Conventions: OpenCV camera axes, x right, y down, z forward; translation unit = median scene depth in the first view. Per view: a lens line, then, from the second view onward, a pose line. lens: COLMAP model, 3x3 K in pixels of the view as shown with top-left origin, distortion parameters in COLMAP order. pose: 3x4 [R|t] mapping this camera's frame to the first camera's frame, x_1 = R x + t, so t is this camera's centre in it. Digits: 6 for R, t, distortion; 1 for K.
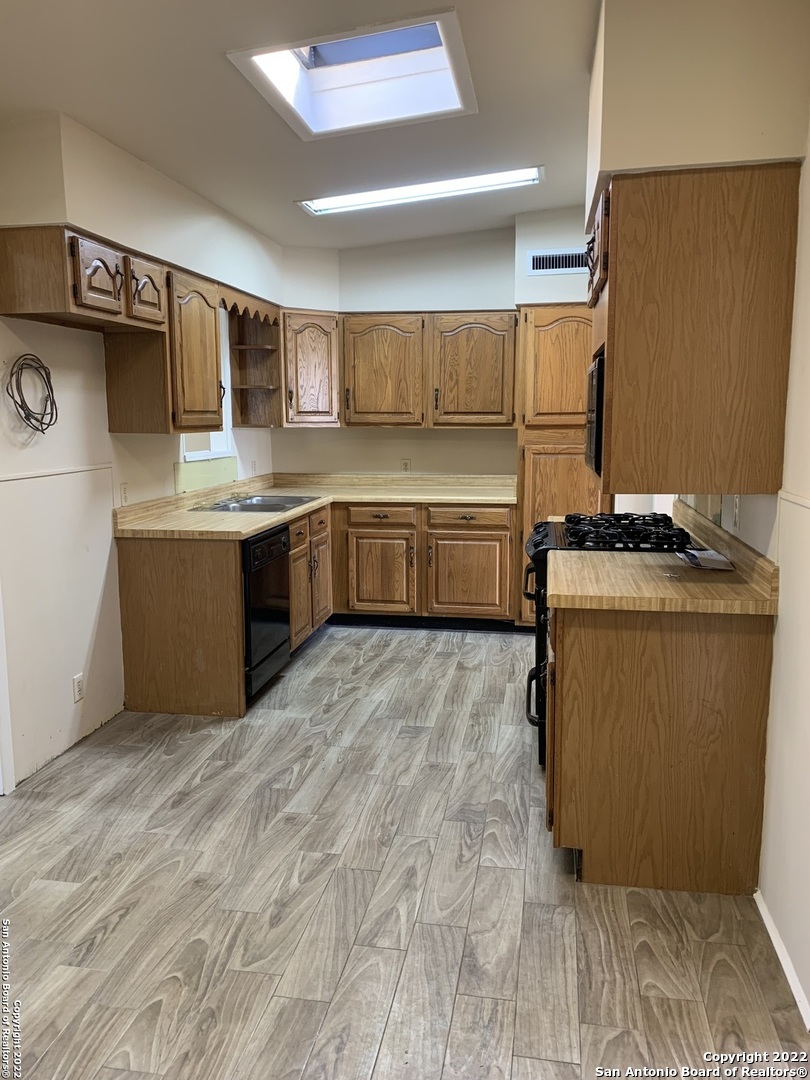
lens RADIAL K [[821.0, 0, 405.0], [0, 821.0, 540.0], [0, 0, 1]] dist [0.048225, -0.046505]
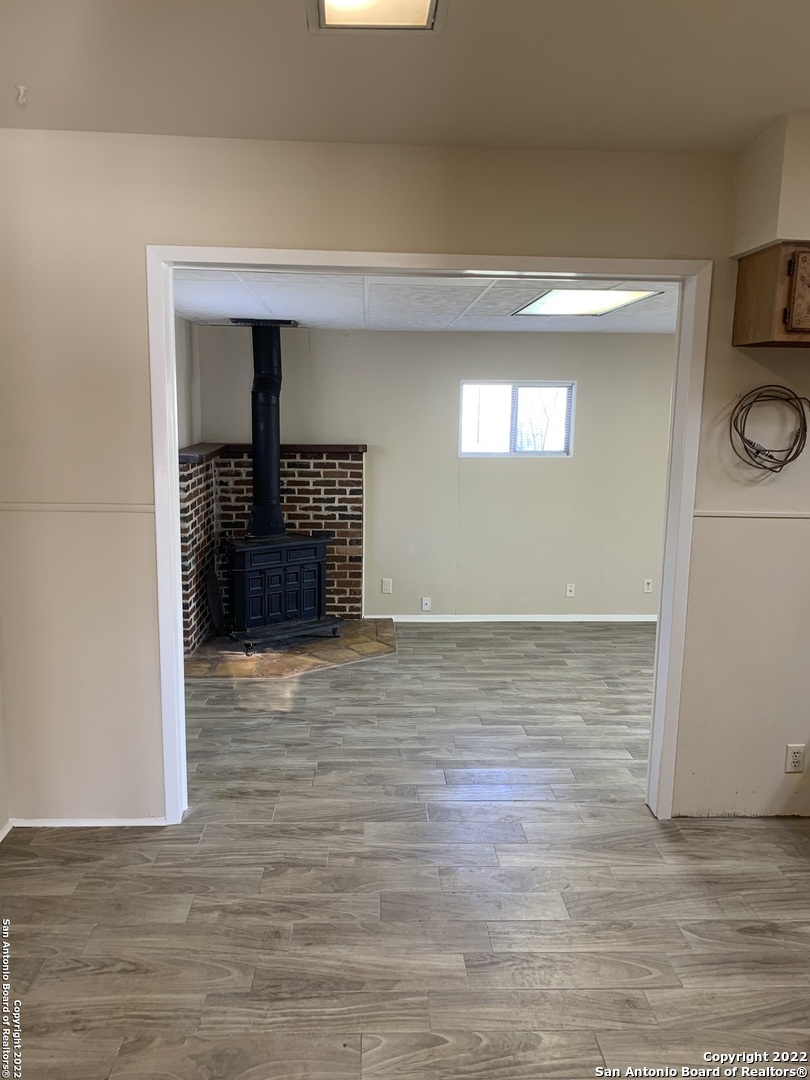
lens RADIAL K [[821.0, 0, 405.0], [0, 821.0, 540.0], [0, 0, 1]] dist [0.048225, -0.046505]
pose [[0.215431, 0.173954, -0.960900, 0.385106], [-0.167271, 0.976036, 0.139192, -0.121386], [0.962086, 0.130744, 0.239366, 0.427456]]
